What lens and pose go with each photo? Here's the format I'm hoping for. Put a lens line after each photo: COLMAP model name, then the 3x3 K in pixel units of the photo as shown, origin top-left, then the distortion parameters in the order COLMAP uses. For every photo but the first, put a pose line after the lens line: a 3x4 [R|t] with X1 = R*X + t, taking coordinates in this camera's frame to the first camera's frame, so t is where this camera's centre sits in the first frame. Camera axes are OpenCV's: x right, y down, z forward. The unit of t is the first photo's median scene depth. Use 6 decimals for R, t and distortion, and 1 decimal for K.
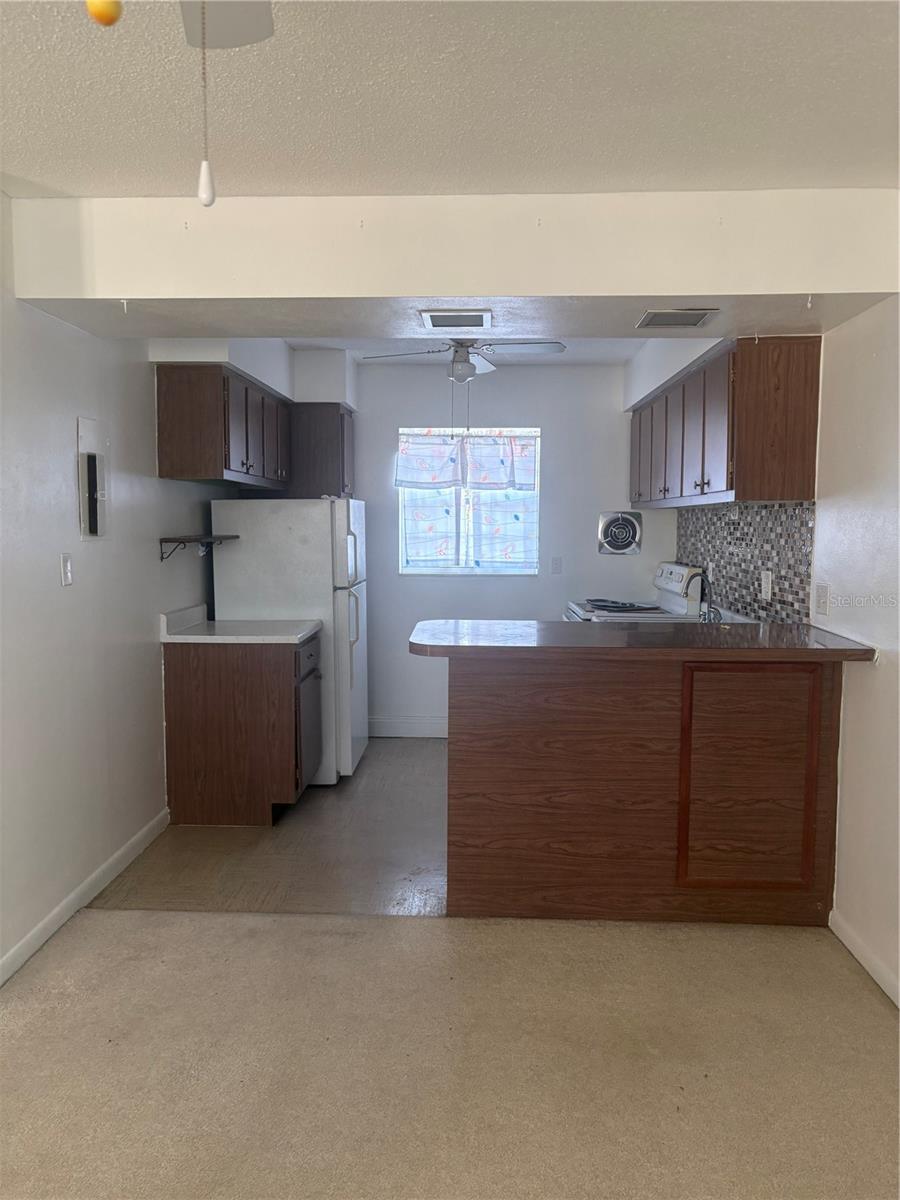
lens RADIAL K [[913.3, 0, 450.0], [0, 913.3, 600.0], [0, 0, 1]] dist [0.016218, -0.000170]
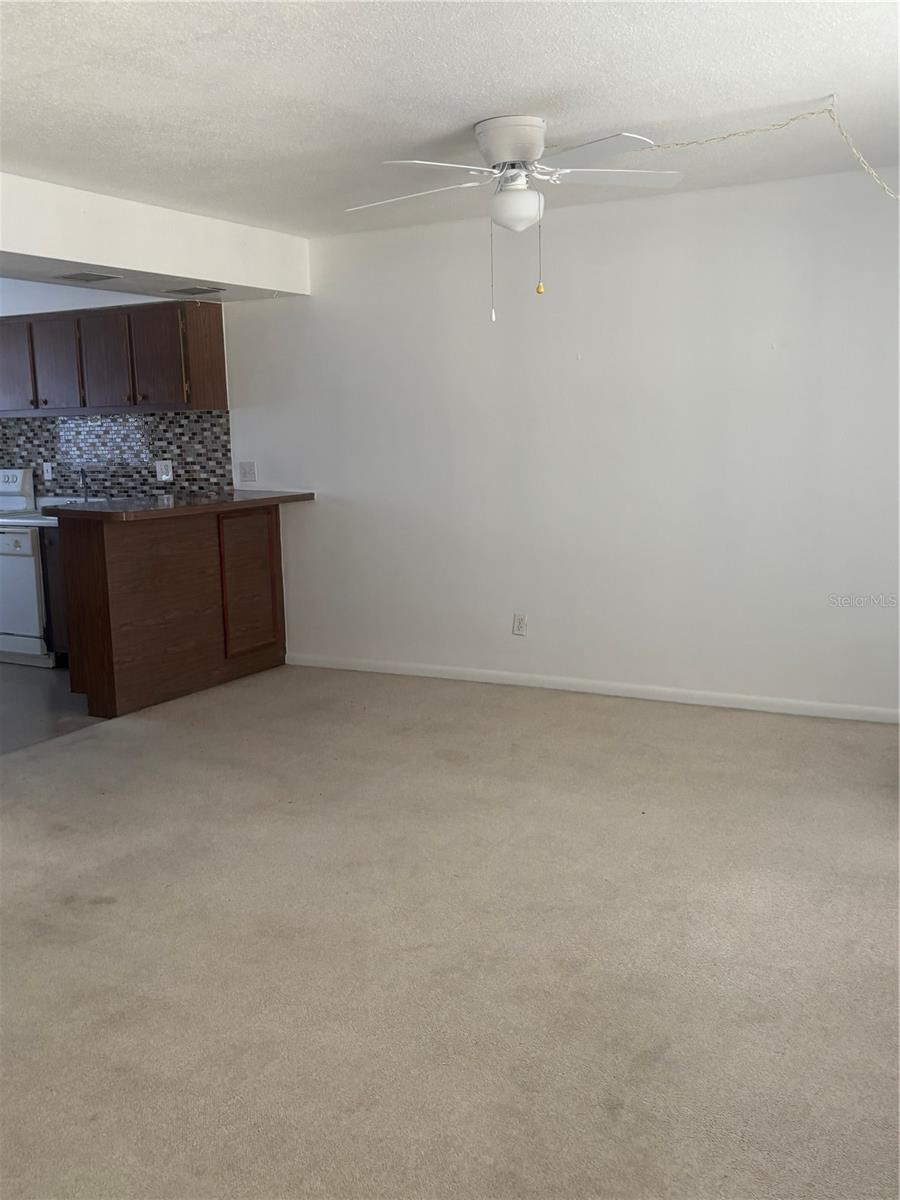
lens RADIAL K [[1107.3, 0, 450.0], [0, 1107.3, 600.0], [0, 0, 1]] dist [-0.001526, -0.002733]
pose [[0.455866, -0.155707, 0.876323, -1.091640], [0.102320, 0.987219, 0.122185, 0.018976], [-0.884147, 0.033966, 0.465972, -0.197723]]
